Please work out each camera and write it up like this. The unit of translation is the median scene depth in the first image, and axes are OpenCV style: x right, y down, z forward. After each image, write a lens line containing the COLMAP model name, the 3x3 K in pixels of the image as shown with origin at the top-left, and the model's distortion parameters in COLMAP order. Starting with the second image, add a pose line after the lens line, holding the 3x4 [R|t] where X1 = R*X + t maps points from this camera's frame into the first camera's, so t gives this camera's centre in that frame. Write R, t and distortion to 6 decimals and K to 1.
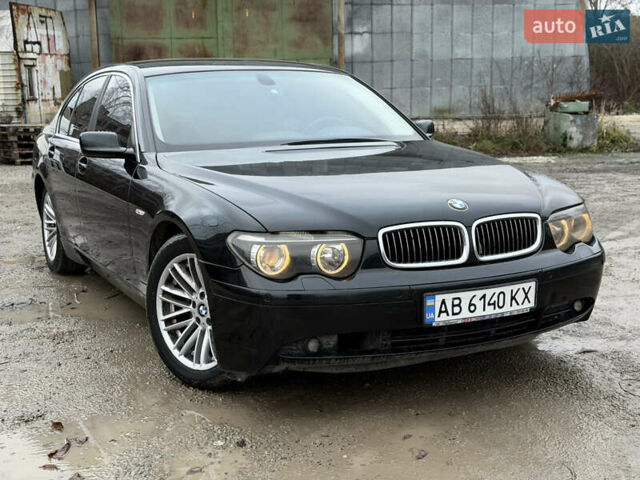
lens RADIAL K [[882.4, 0, 320.0], [0, 882.4, 240.0], [0, 0, 1]] dist [0.206088, -0.483506]
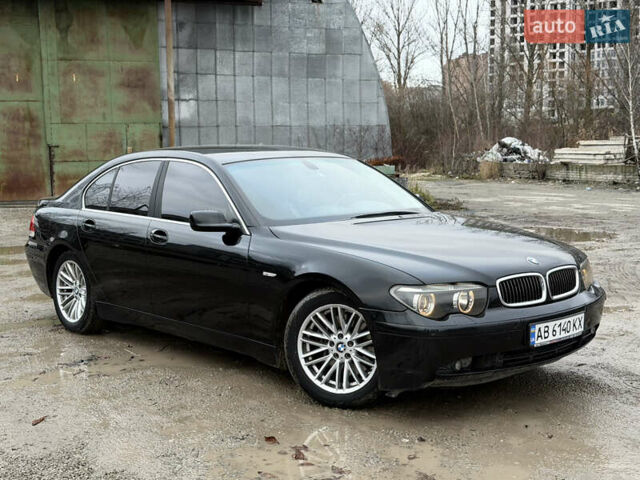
lens RADIAL K [[882.4, 0, 320.0], [0, 882.4, 240.0], [0, 0, 1]] dist [0.206088, -0.483506]
pose [[0.962814, -0.025757, 0.268936, -0.486955], [0.042166, 0.997573, -0.055417, -0.007279], [-0.266856, 0.064697, 0.961562, -0.244126]]
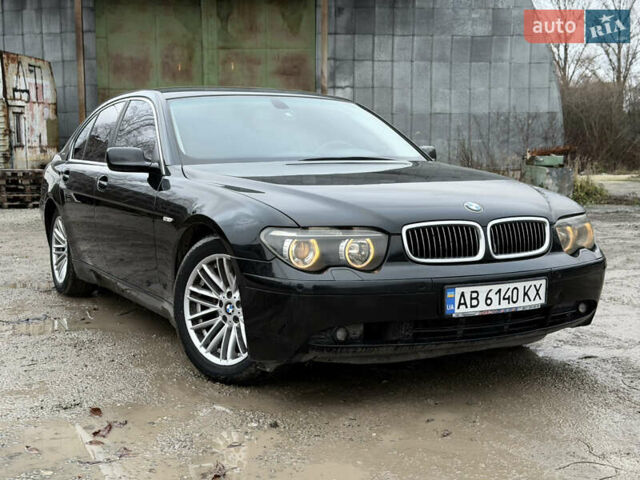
lens RADIAL K [[882.4, 0, 320.0], [0, 882.4, 240.0], [0, 0, 1]] dist [0.206088, -0.483506]
pose [[0.999497, 0.008972, 0.030431, -0.055227], [-0.006947, 0.997795, -0.066003, 0.063716], [-0.030956, 0.065759, 0.997355, -0.056046]]
